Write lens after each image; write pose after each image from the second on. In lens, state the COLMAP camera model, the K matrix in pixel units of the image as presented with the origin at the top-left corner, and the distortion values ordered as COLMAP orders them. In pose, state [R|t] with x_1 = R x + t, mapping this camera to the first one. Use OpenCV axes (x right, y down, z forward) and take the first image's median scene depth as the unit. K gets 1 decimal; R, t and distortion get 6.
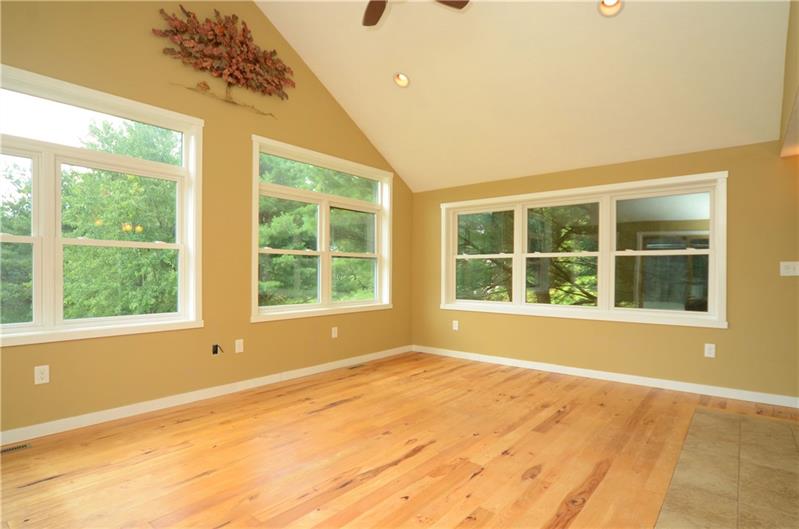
lens RADIAL K [[427.2, 0, 398.9], [0, 427.2, 273.4], [0, 0, 1]] dist [-0.011148, 0.000002]
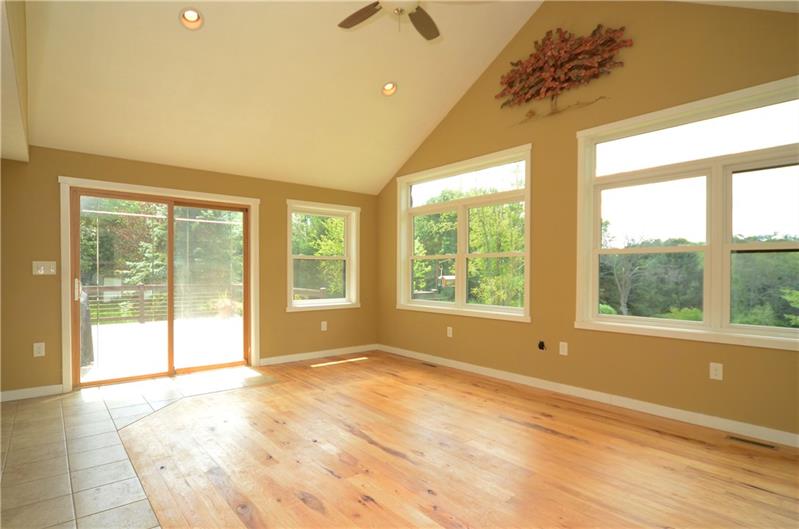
lens RADIAL K [[427.2, 0, 398.9], [0, 427.2, 273.4], [0, 0, 1]] dist [-0.011148, 0.000002]
pose [[-0.186663, -0.002305, -0.982421, 0.731391], [-0.010177, 0.999948, -0.000413, -0.003228], [0.982371, 0.009921, -0.186677, 0.854301]]
